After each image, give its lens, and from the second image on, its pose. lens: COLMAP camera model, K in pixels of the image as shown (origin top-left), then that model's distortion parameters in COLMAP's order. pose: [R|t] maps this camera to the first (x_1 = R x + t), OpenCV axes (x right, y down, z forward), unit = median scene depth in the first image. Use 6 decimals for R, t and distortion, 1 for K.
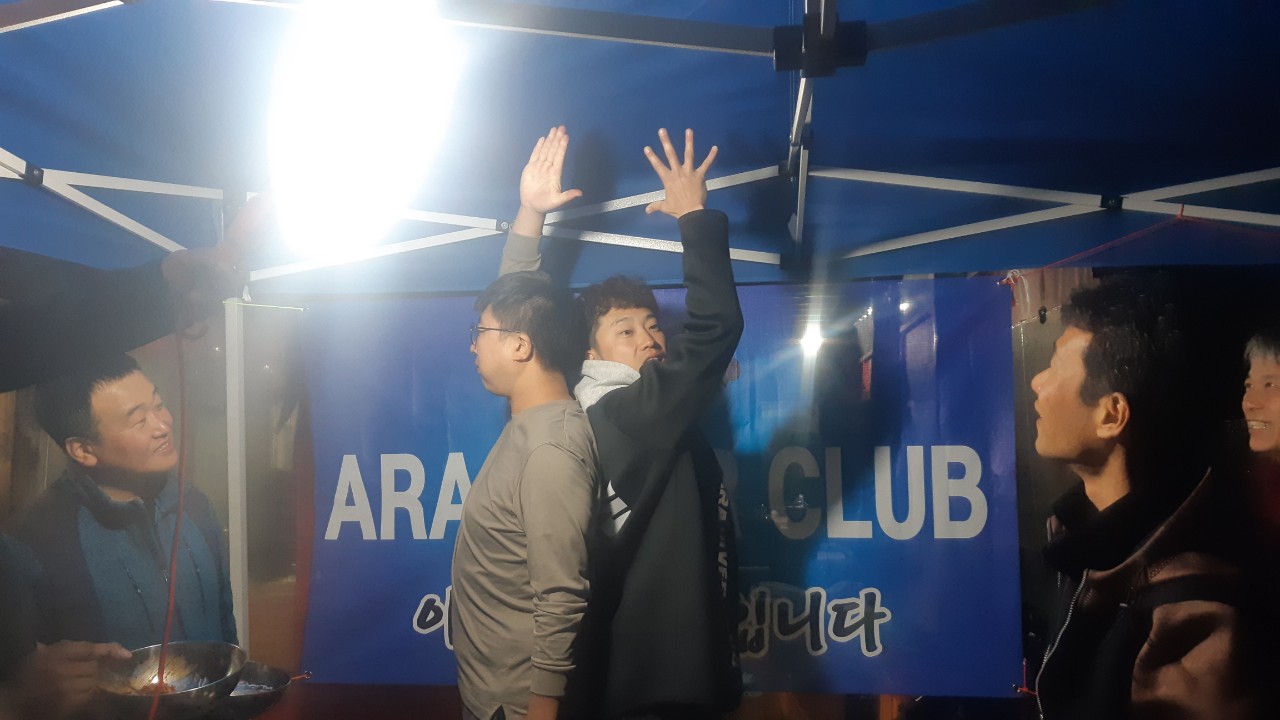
lens RADIAL K [[958.9, 0, 634.9], [0, 958.9, 364.8], [0, 0, 1]] dist [0.033792, -0.068528]
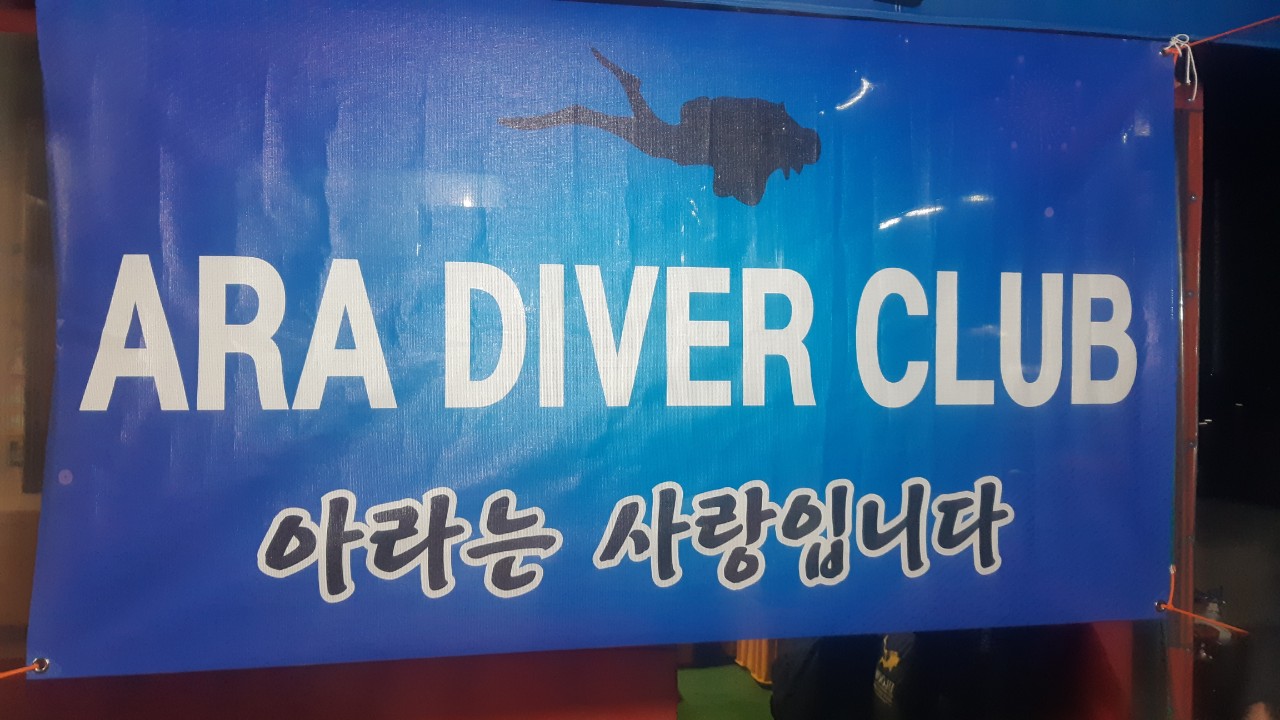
lens RADIAL K [[958.9, 0, 645.4], [0, 958.9, 329.0], [0, 0, 1]] dist [0.033792, -0.068528]
pose [[0.946922, 0.026345, 0.320383, -0.209154], [-0.041927, 0.998245, 0.041833, 0.107081], [-0.318719, -0.053045, 0.946364, 0.427068]]
